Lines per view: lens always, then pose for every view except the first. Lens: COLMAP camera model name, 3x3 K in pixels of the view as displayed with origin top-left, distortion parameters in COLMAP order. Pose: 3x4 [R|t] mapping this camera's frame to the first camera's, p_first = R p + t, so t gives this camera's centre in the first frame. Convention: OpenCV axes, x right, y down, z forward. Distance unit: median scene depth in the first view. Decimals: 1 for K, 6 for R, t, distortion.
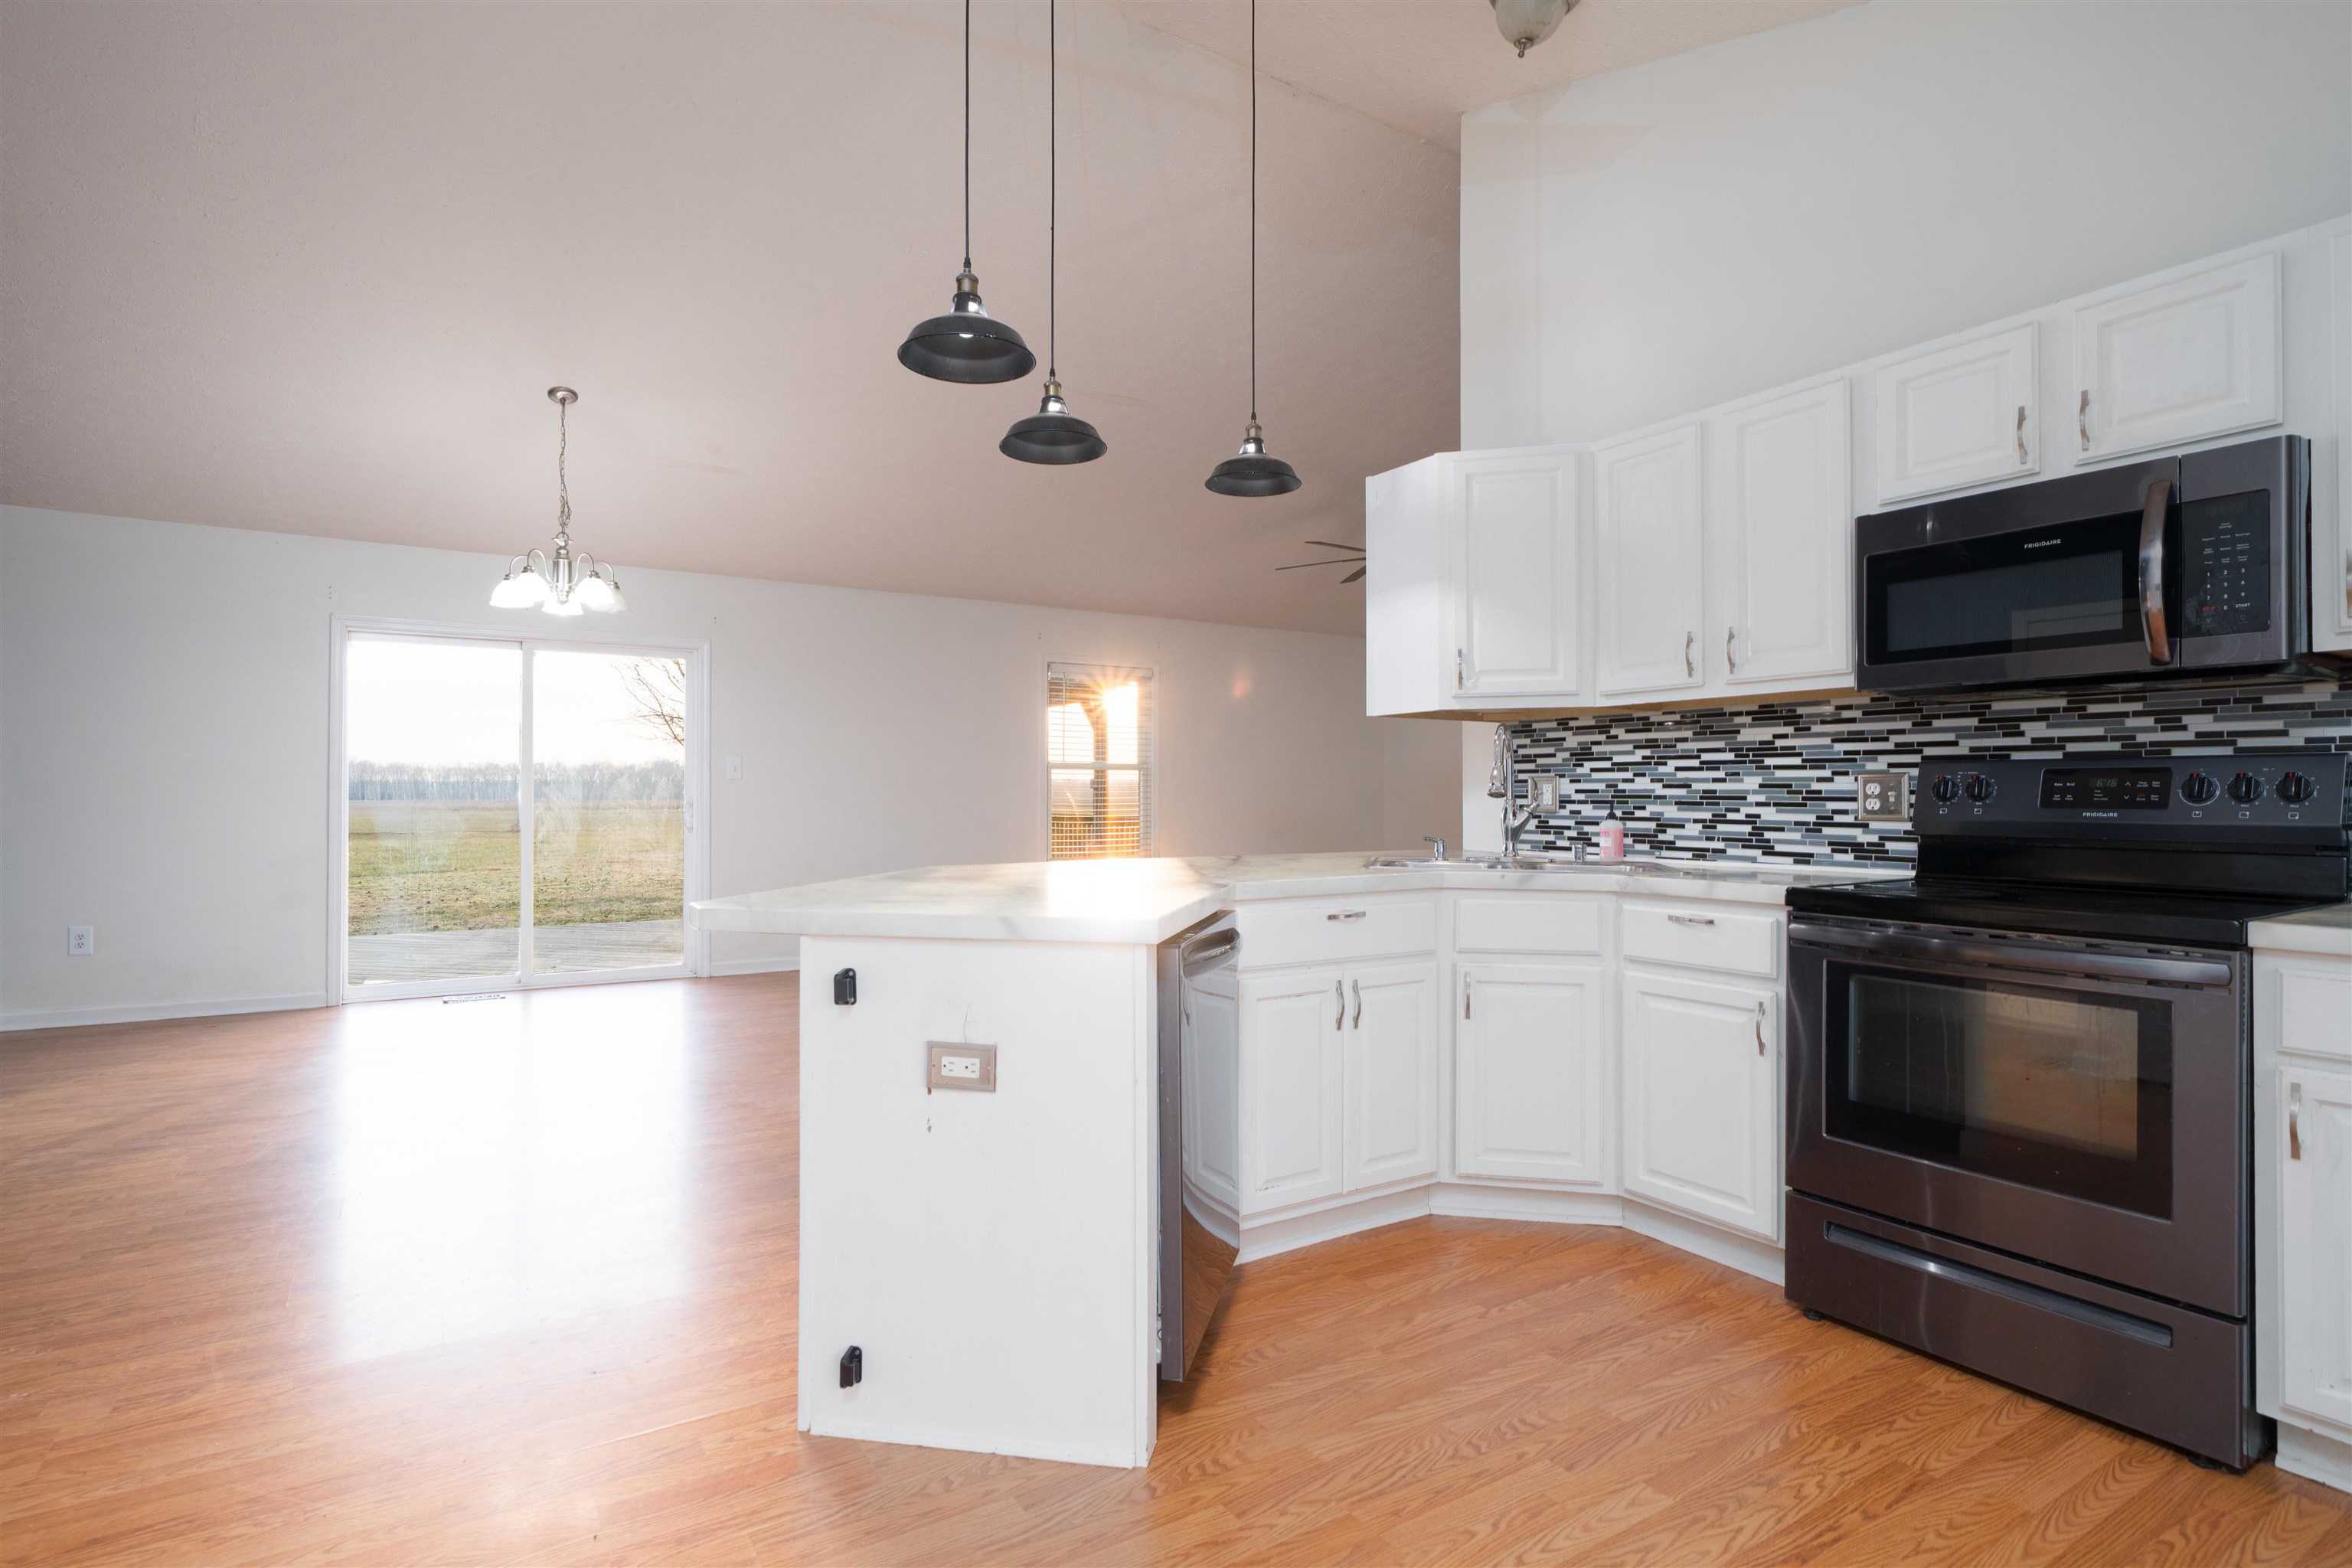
lens RADIAL K [[1170.7, 0, 1173.5], [0, 1170.7, 787.8], [0, 0, 1]] dist [-0.000948, 0.000102]
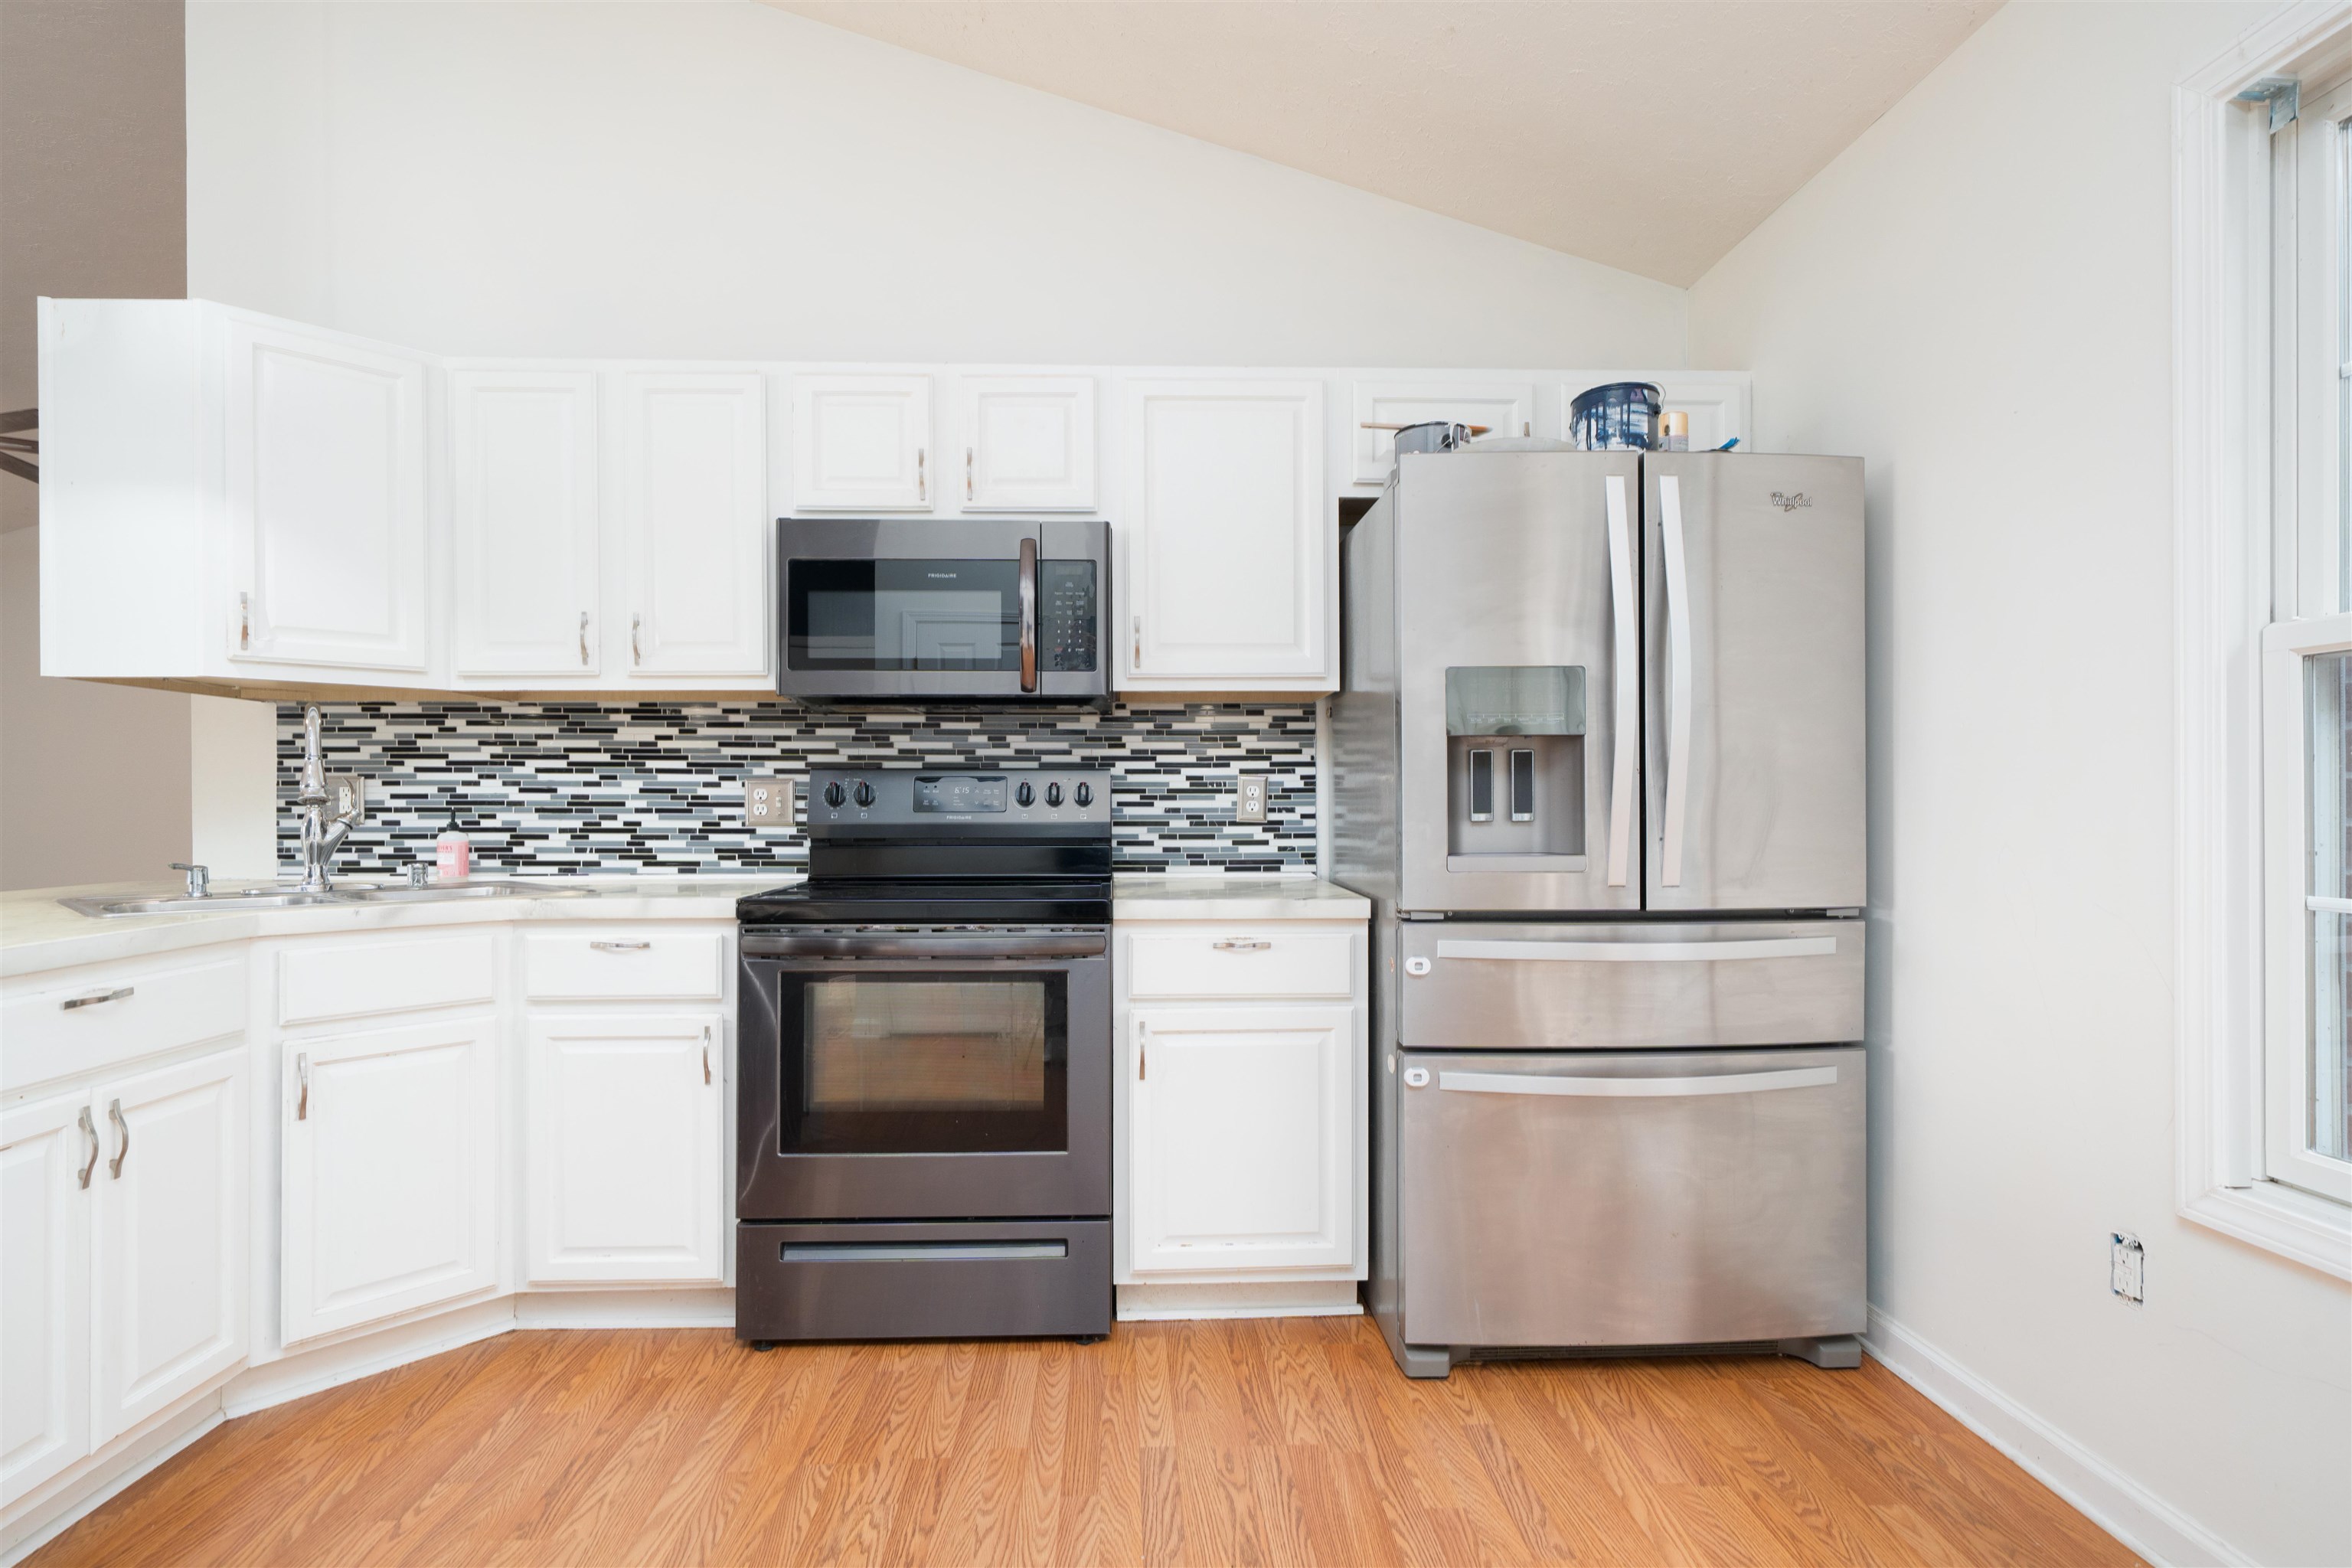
lens RADIAL K [[1172.7, 0, 1163.2], [0, 1172.7, 801.2], [0, 0, 1]] dist [-0.001265, -0.000148]
pose [[0.503393, -0.001209, 0.864057, -0.096196], [-0.003919, 0.999986, 0.003682, 0.001766], [-0.864049, -0.005240, 0.503380, 0.202306]]
